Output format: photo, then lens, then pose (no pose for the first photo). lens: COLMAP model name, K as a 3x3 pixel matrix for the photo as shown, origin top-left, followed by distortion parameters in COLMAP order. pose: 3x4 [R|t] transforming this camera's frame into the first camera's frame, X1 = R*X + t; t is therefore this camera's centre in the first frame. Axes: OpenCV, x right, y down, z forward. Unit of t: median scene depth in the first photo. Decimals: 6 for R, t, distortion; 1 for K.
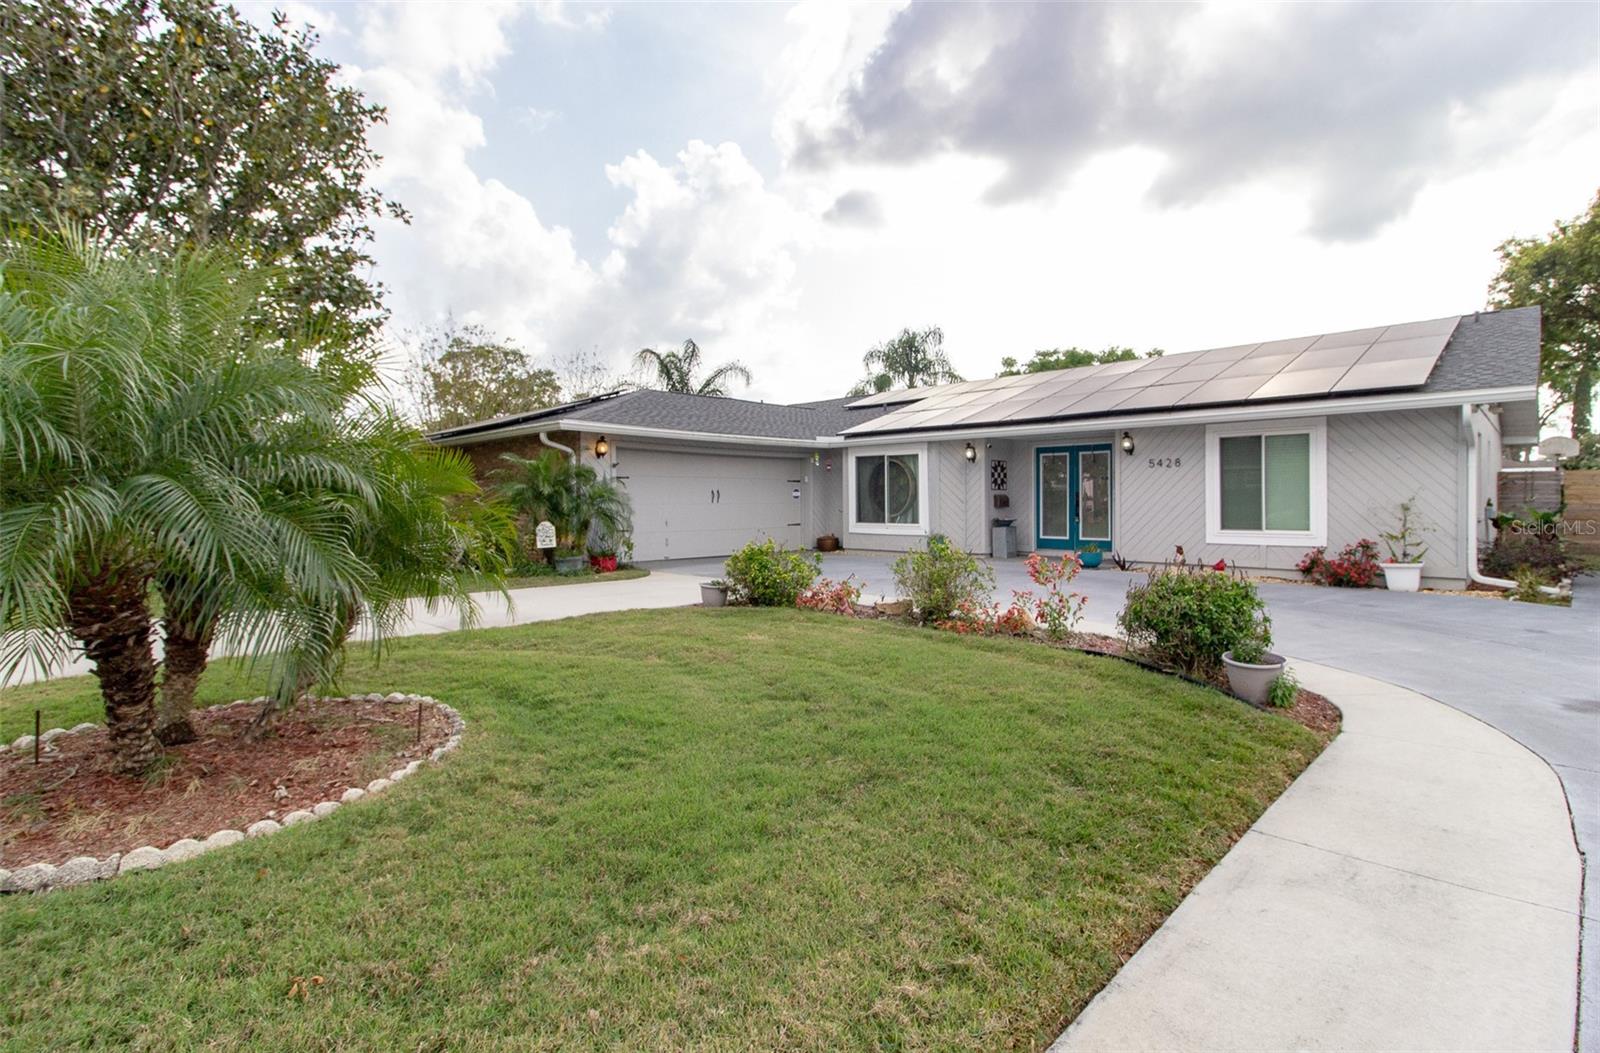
lens RADIAL K [[845.1, 0, 800.0], [0, 845.1, 526.5], [0, 0, 1]] dist [-0.001729, -0.000684]
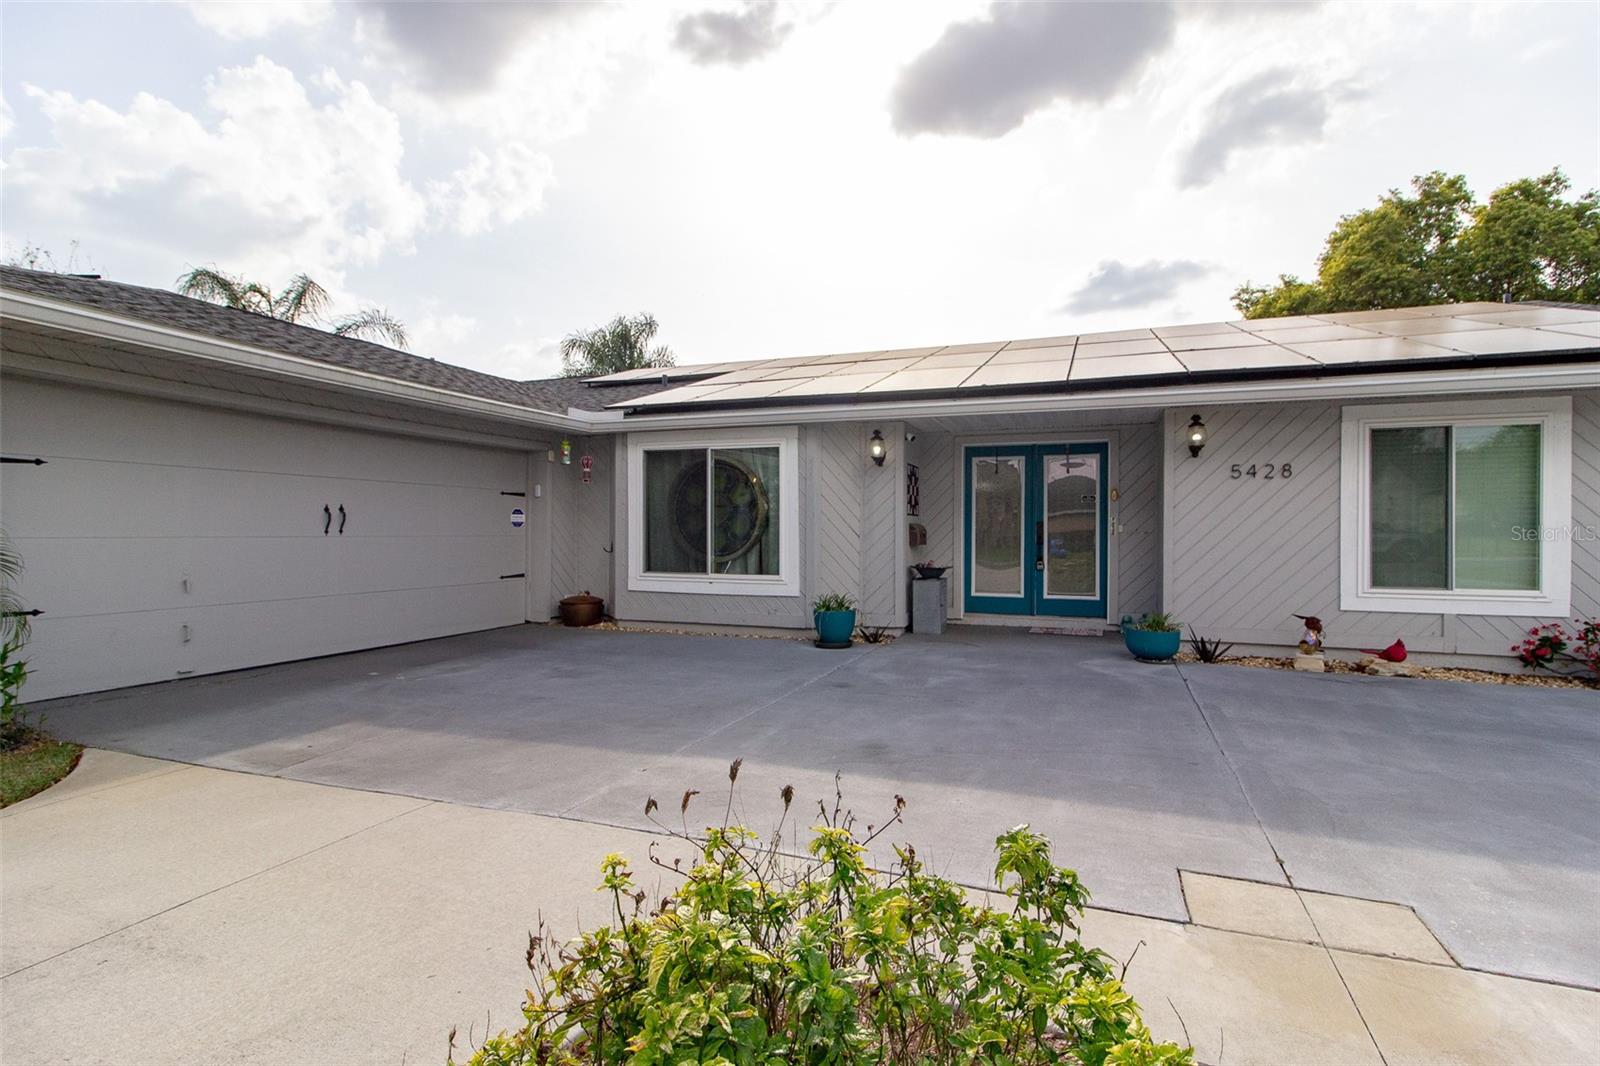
lens RADIAL K [[754.9, 0, 822.2], [0, 754.9, 531.9], [0, 0, 1]] dist [0.002328, 0.000235]
pose [[0.883397, 0.010896, 0.468500, -0.064111], [0.005215, 0.999439, -0.033077, -0.014890], [-0.468597, 0.031663, 0.882844, 0.560587]]
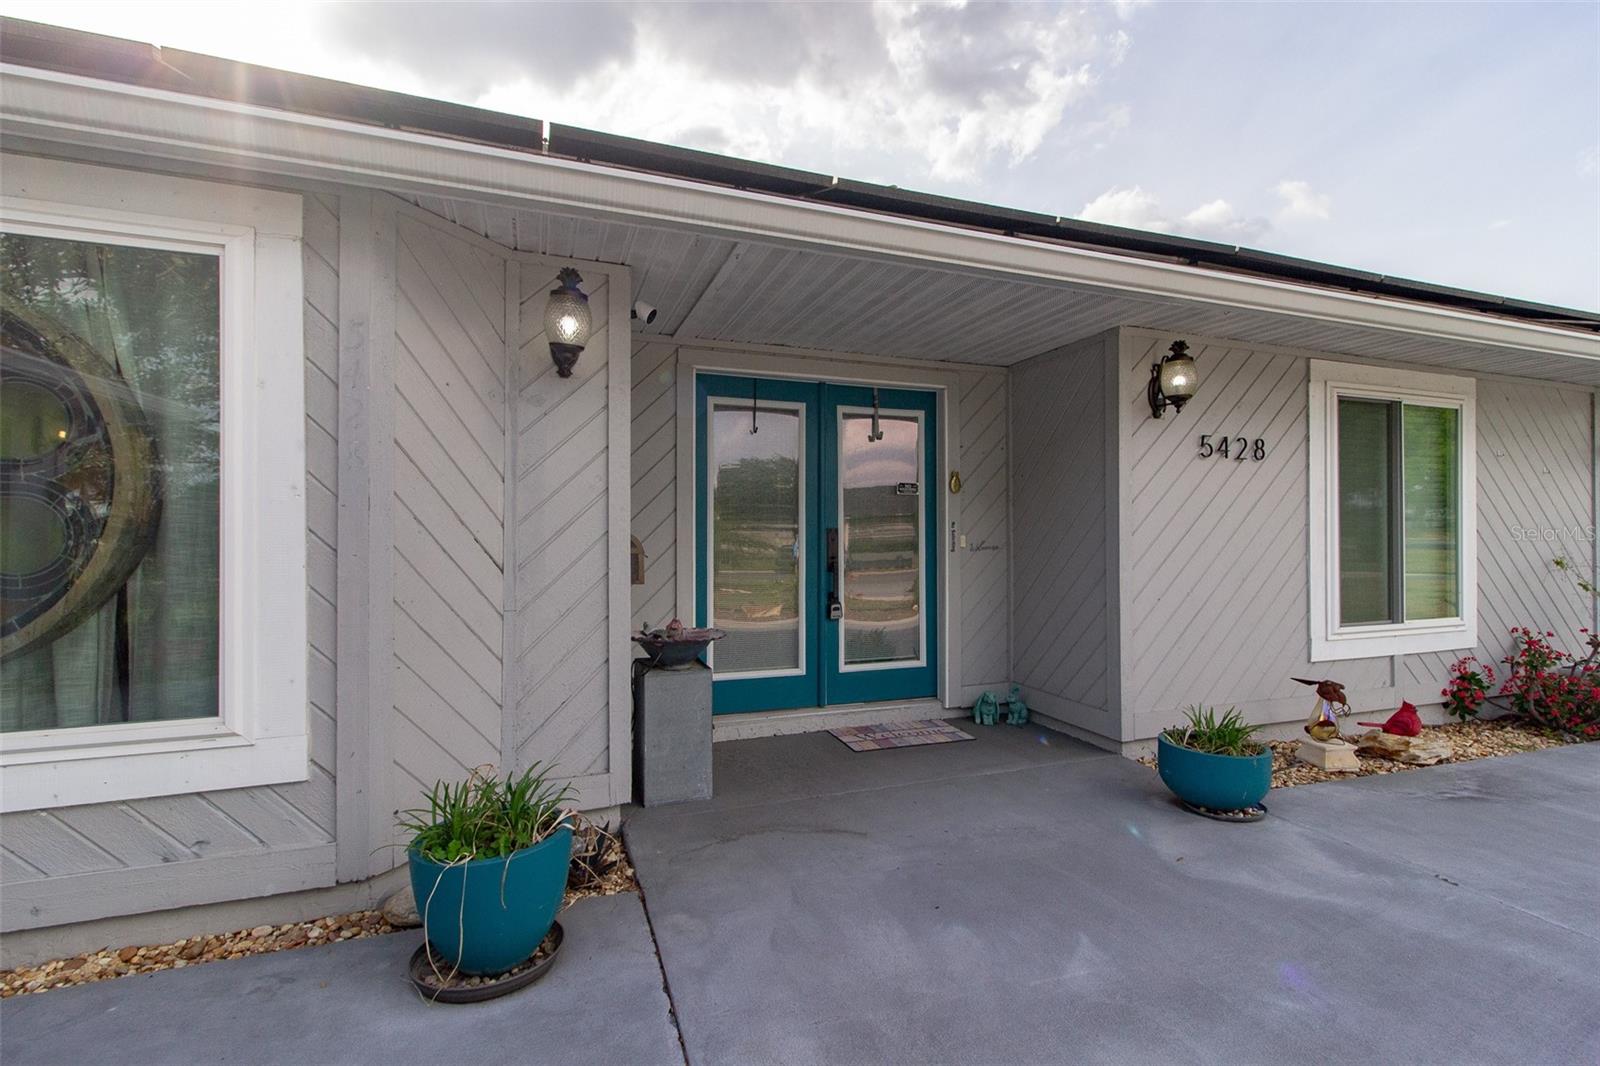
lens RADIAL K [[754.9, 0, 822.2], [0, 754.9, 531.9], [0, 0, 1]] dist [0.002328, 0.000235]
pose [[0.380352, 0.019586, 0.924635, 0.055939], [0.031171, 0.998936, -0.033982, -0.028199], [-0.924317, 0.041746, 0.379336, 0.853312]]
